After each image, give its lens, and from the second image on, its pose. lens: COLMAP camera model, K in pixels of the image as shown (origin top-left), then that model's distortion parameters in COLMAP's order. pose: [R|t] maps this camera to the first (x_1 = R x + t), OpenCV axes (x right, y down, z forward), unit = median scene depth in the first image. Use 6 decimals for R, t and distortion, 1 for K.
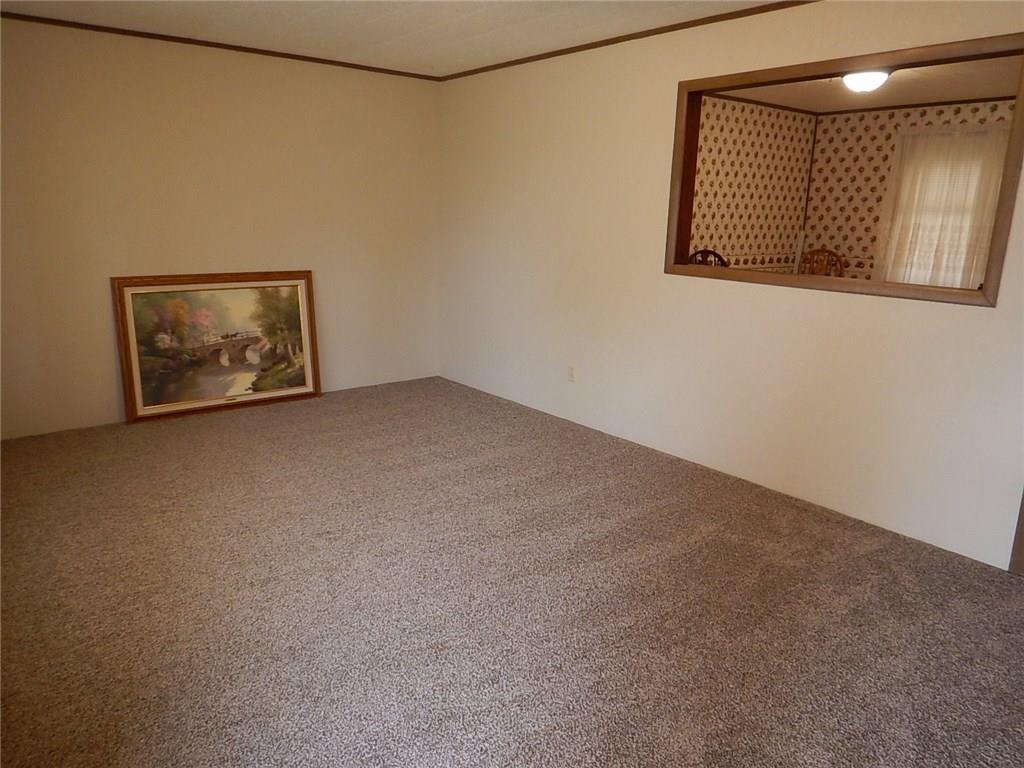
lens RADIAL K [[733.8, 0, 493.7], [0, 733.8, 386.7], [0, 0, 1]] dist [0.010608, -0.007195]
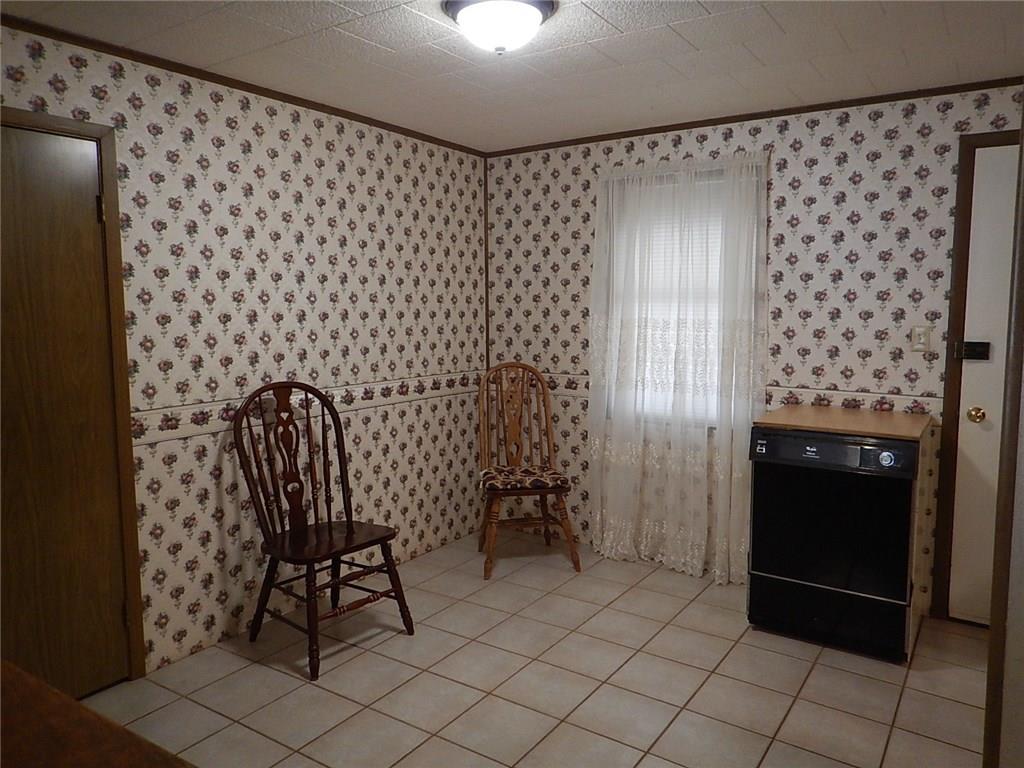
lens RADIAL K [[733.8, 0, 514.3], [0, 733.8, 384.0], [0, 0, 1]] dist [0.010608, -0.007195]
pose [[0.947959, -0.061906, 0.312316, 0.267749], [0.102000, 0.988265, -0.113704, -0.104402], [-0.301612, 0.139643, 0.943149, 0.443738]]
